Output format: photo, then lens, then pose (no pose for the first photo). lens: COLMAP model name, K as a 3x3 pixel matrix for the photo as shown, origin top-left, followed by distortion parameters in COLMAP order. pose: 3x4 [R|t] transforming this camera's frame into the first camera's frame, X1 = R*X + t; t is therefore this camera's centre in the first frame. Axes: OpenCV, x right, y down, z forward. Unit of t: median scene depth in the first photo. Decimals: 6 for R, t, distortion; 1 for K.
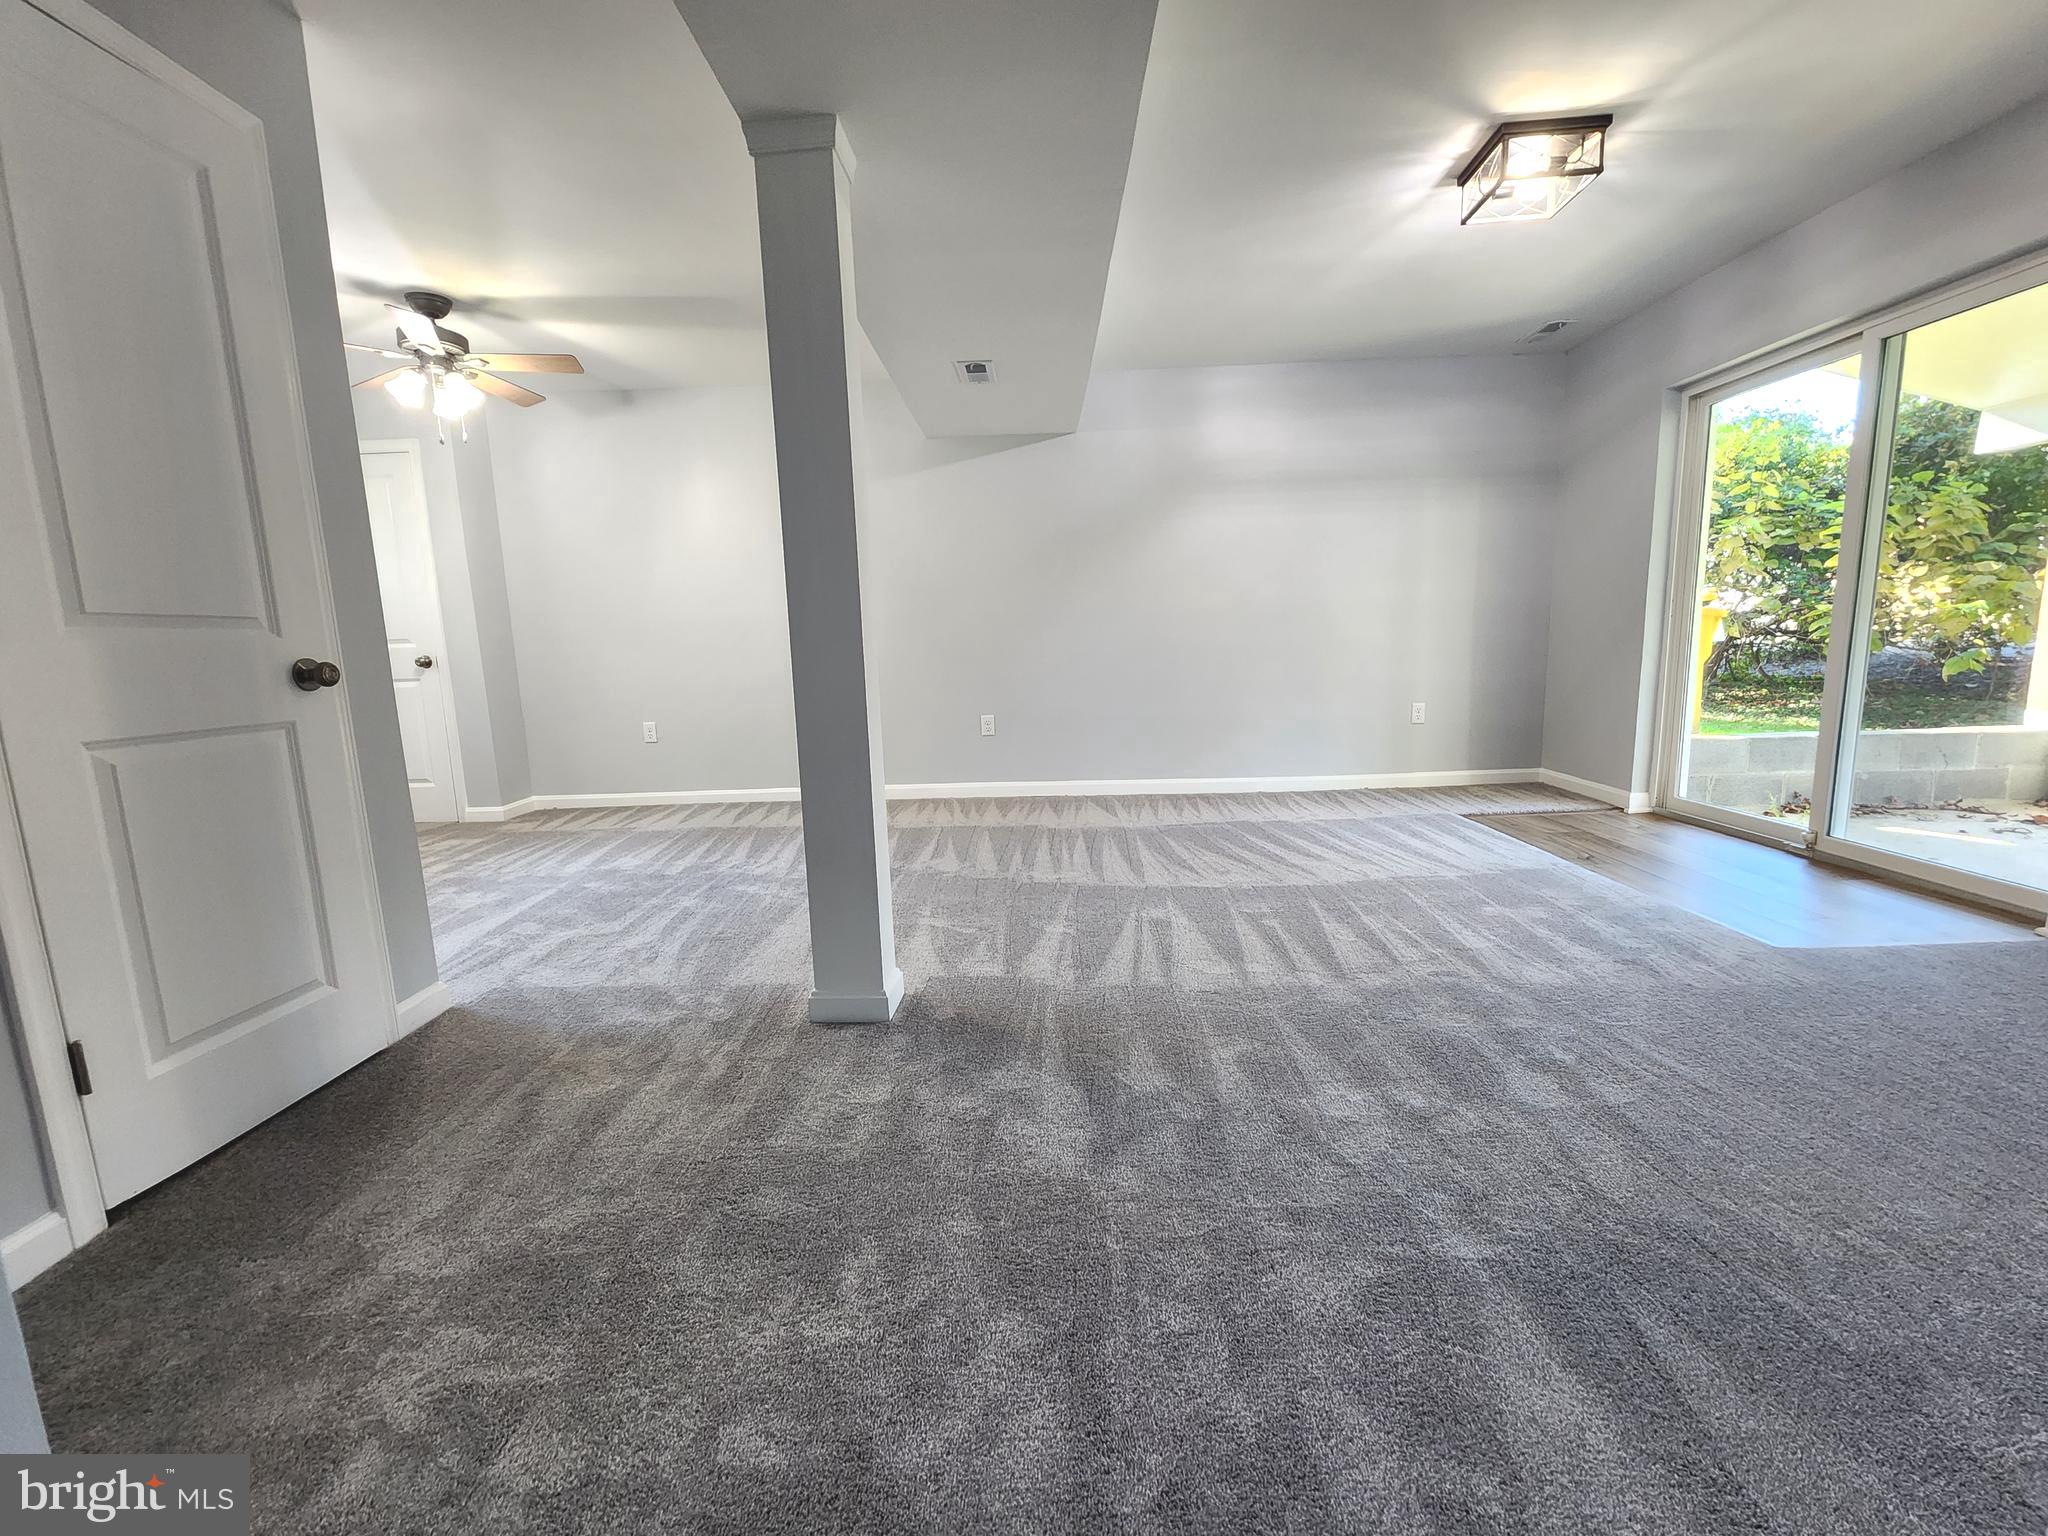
lens RADIAL K [[839.7, 0, 1025.5], [0, 839.7, 764.3], [0, 0, 1]] dist [0.000329, -0.000838]
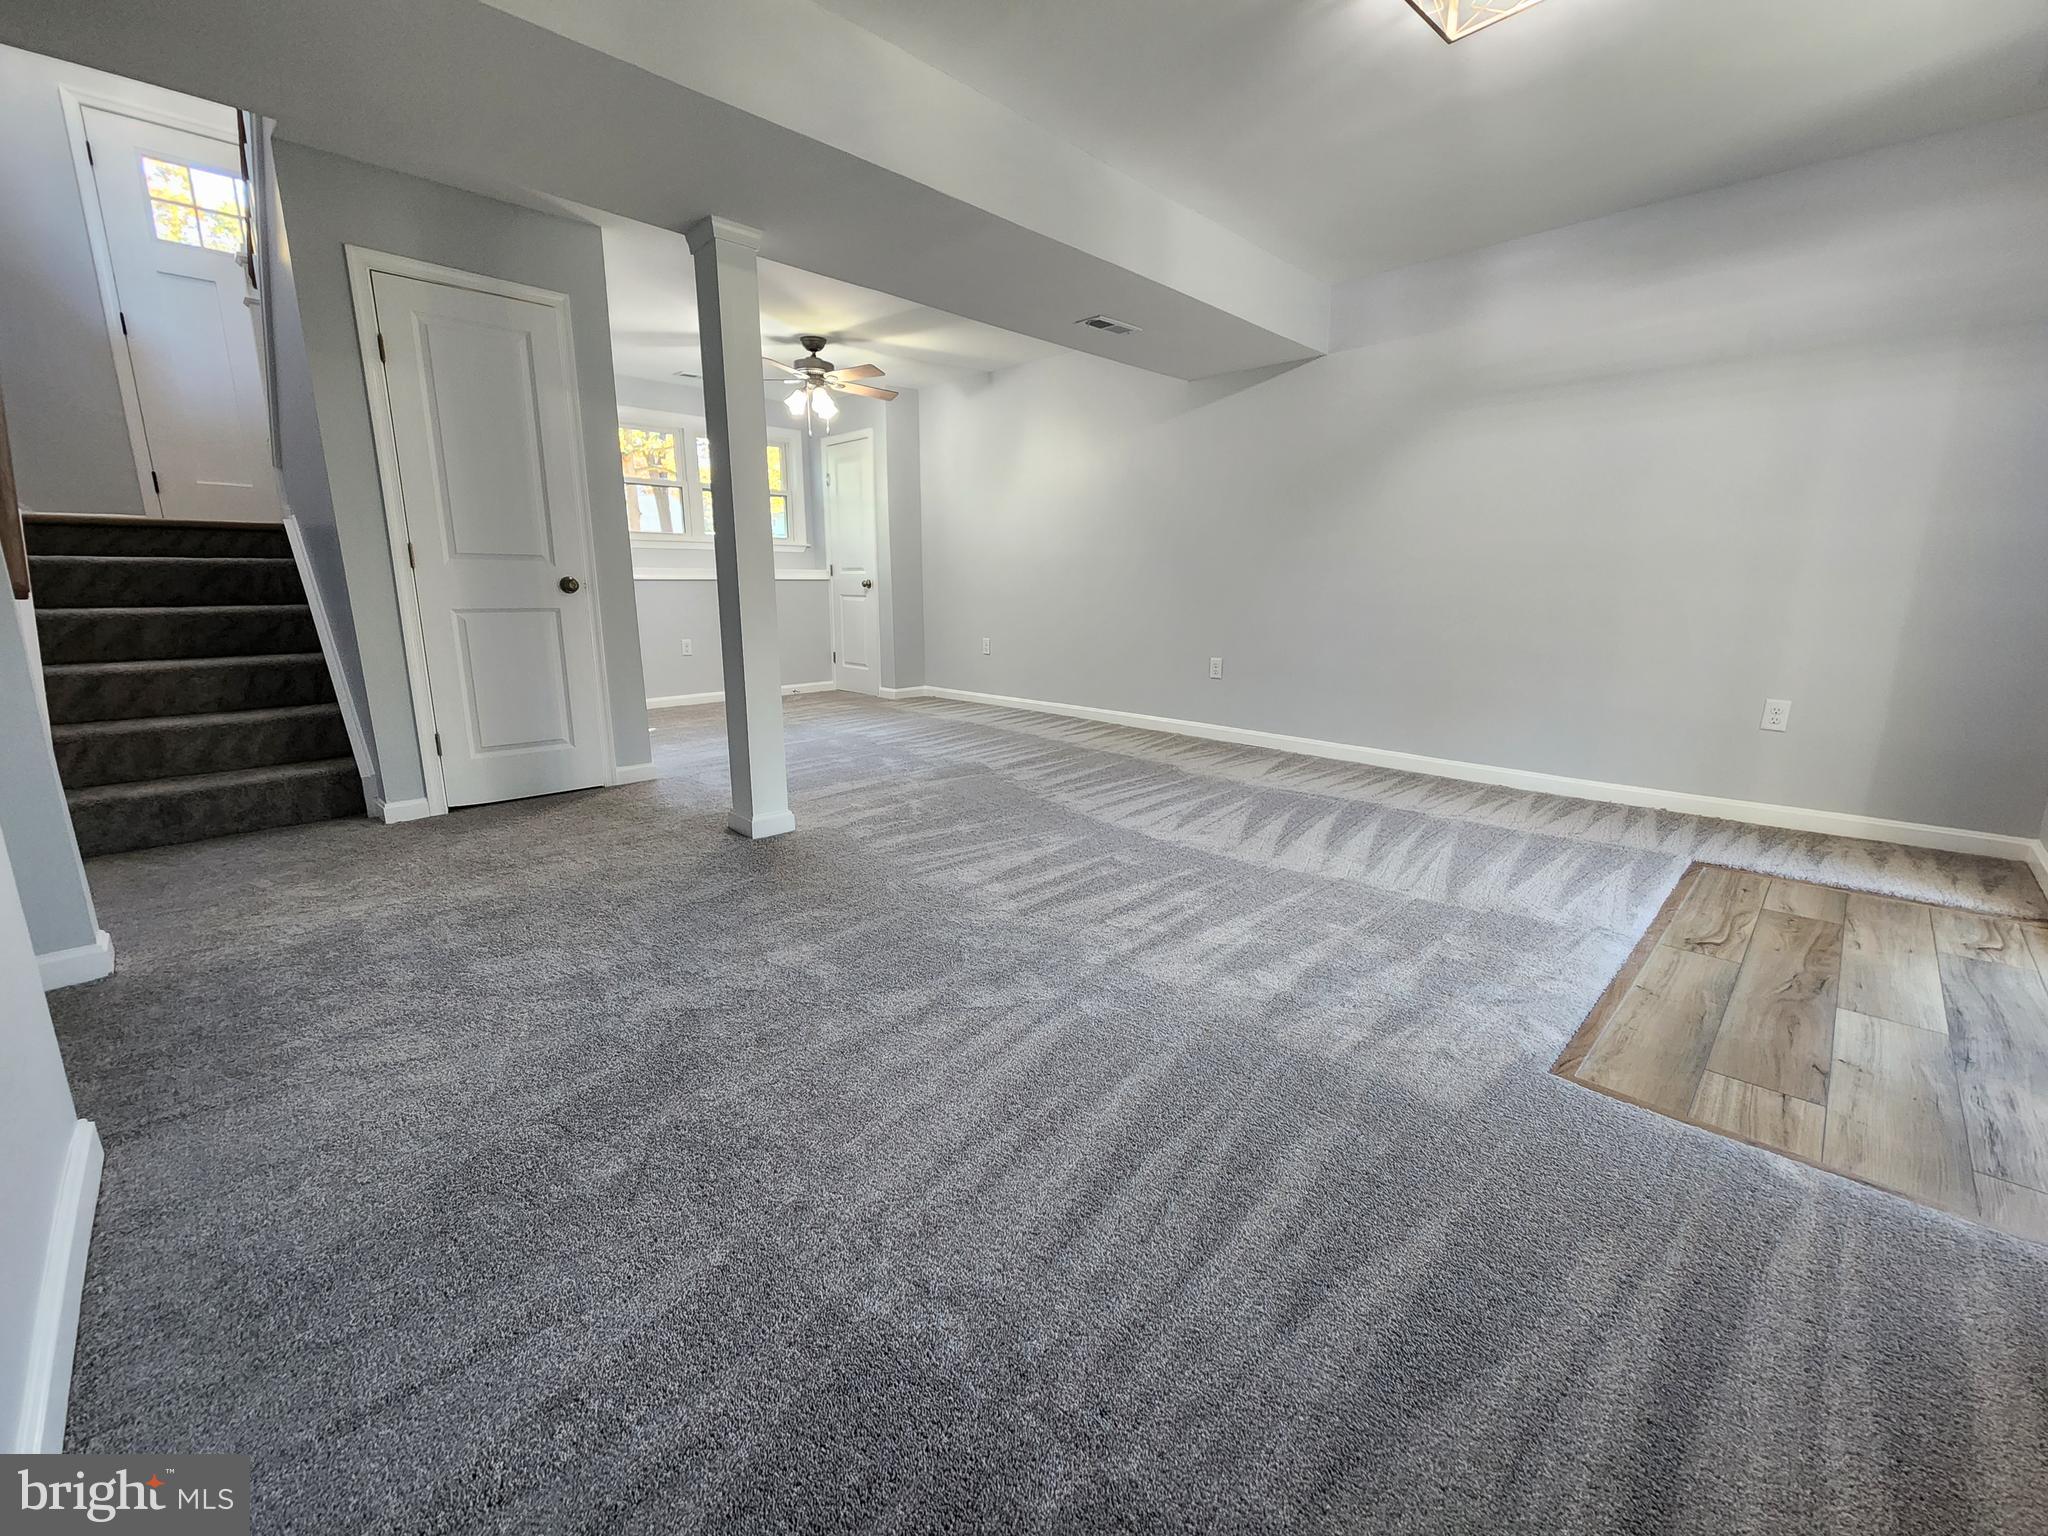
lens RADIAL K [[839.7, 0, 1025.5], [0, 839.7, 764.3], [0, 0, 1]] dist [0.000329, -0.000838]
pose [[0.721890, 0.178731, -0.668529, 0.850433], [-0.128532, 0.983891, 0.124251, -0.049258], [0.679967, -0.003768, 0.733233, 0.184018]]
